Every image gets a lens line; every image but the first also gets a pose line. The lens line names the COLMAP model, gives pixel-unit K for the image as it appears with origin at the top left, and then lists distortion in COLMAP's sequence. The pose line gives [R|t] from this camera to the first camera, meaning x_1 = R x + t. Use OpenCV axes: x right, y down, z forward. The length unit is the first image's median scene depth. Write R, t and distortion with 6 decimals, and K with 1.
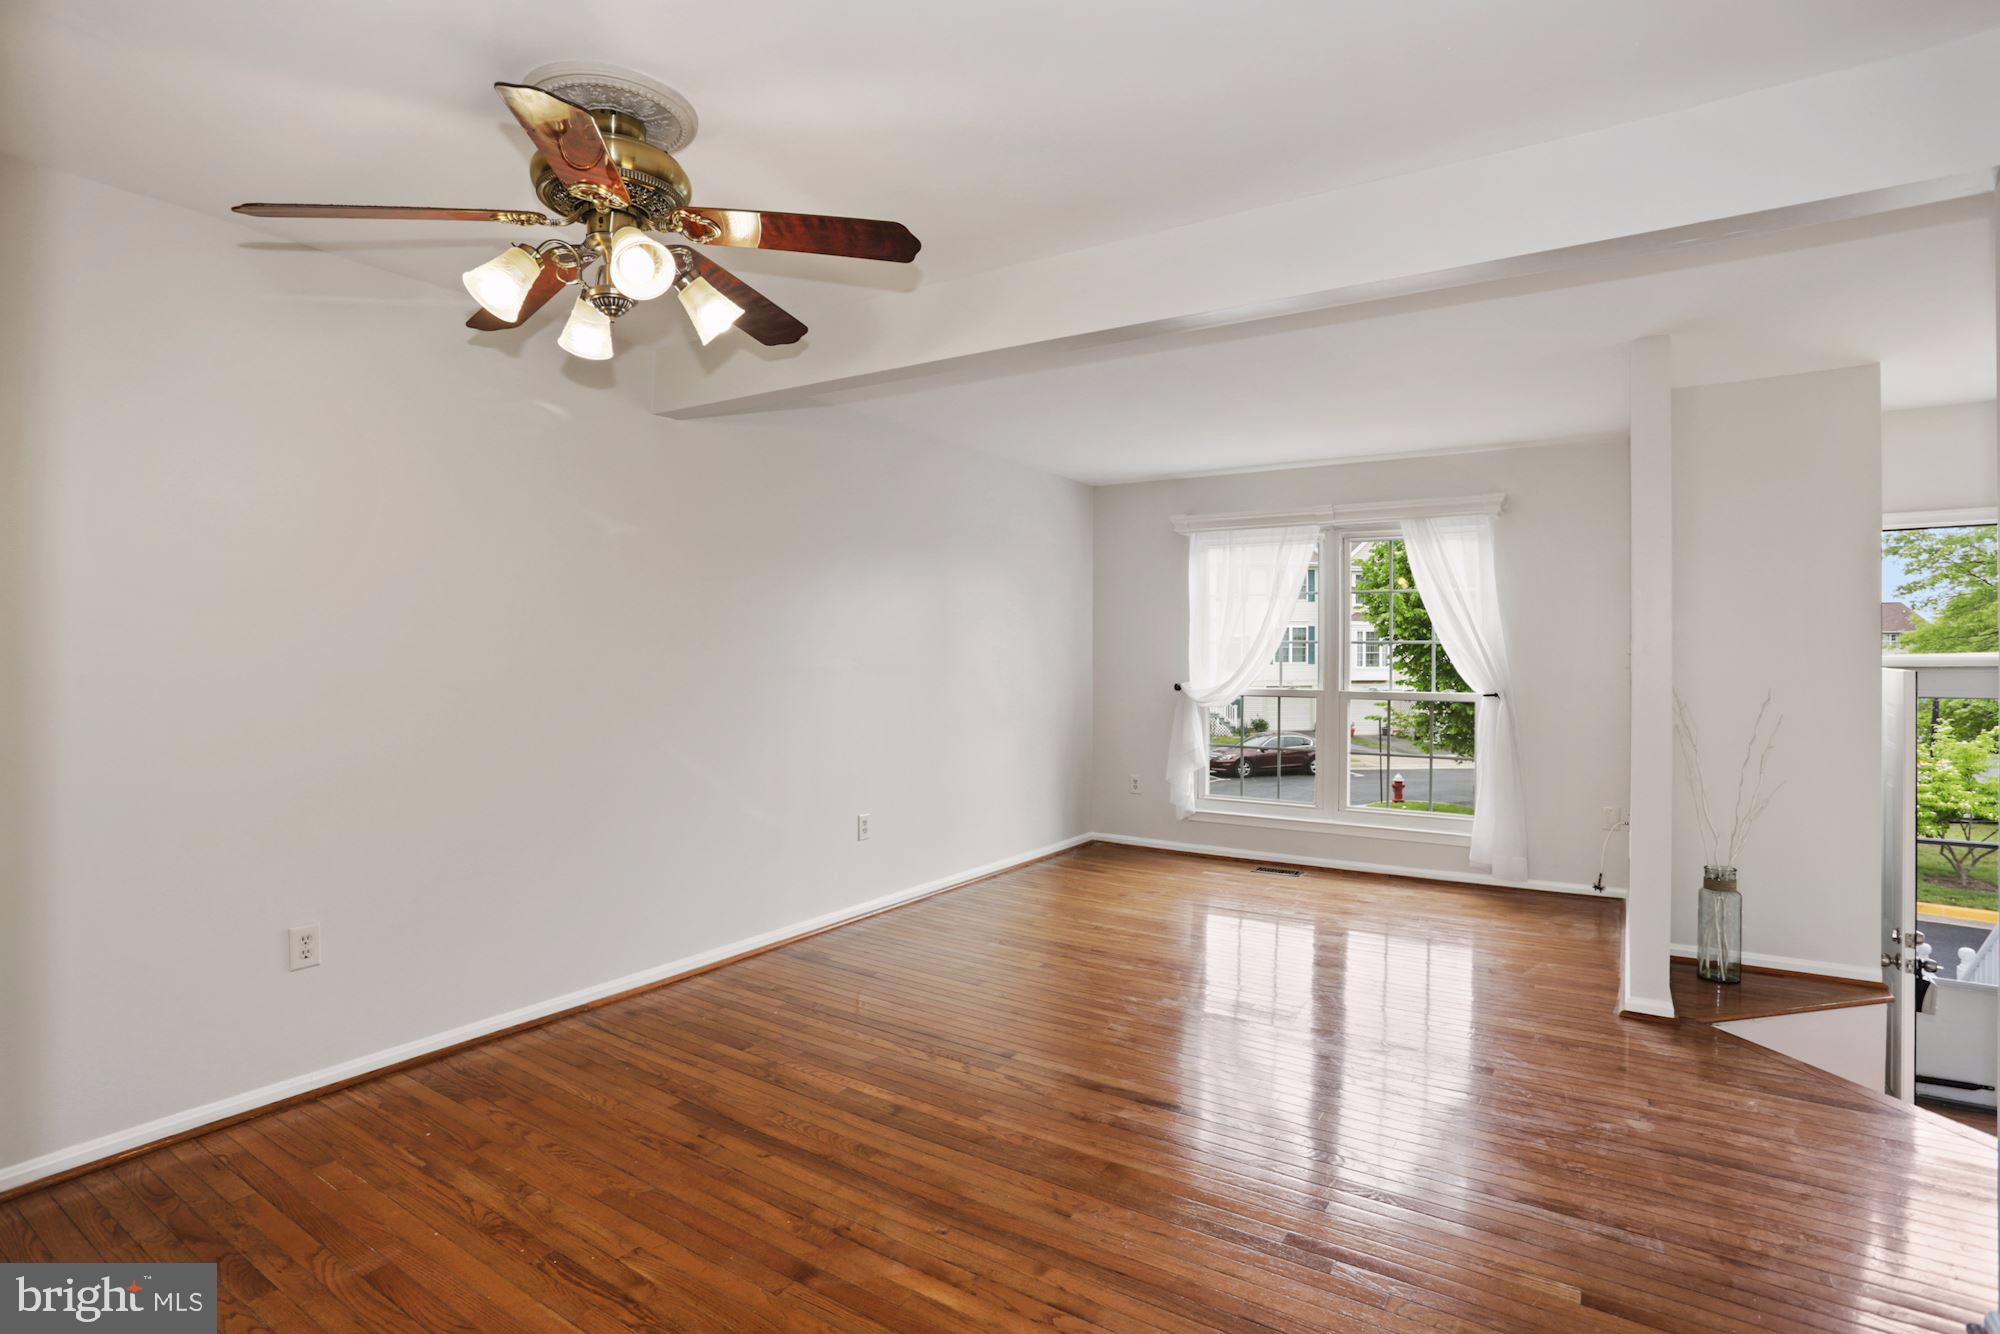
lens RADIAL K [[1001.9, 0, 1000.0], [0, 1001.9, 667.0], [0, 0, 1]] dist [-0.044481, 0.000861]
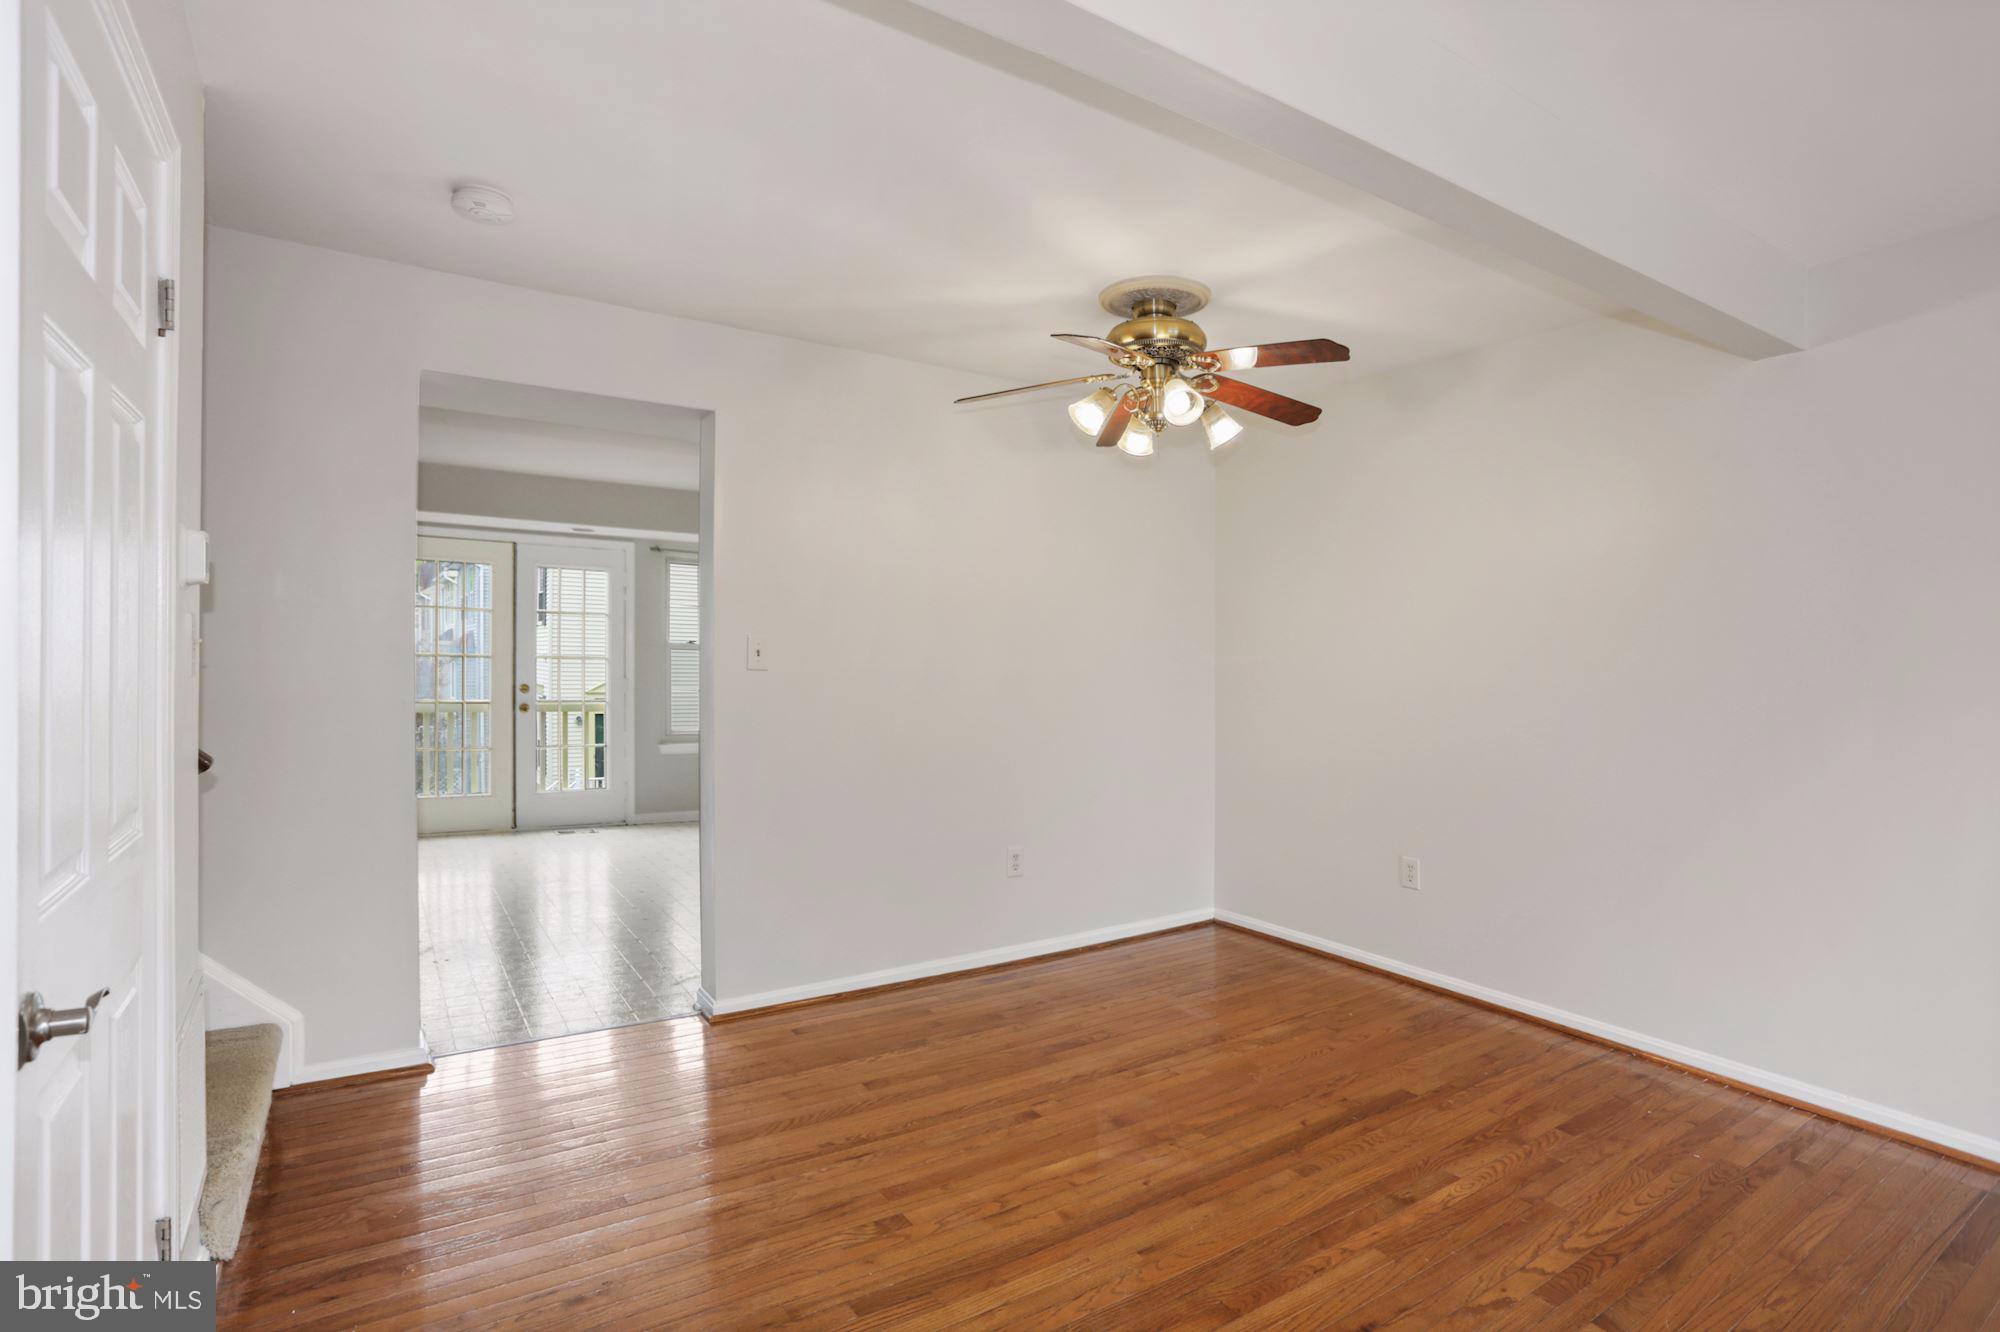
lens RADIAL K [[987.4, 0, 996.5], [0, 987.4, 690.0], [0, 0, 1]] dist [-0.050831, -0.000033]
pose [[-0.409768, 0.025200, -0.911842, 0.818548], [-0.036087, 0.998388, 0.043809, -0.012686], [0.911476, 0.050857, -0.408198, 1.052634]]
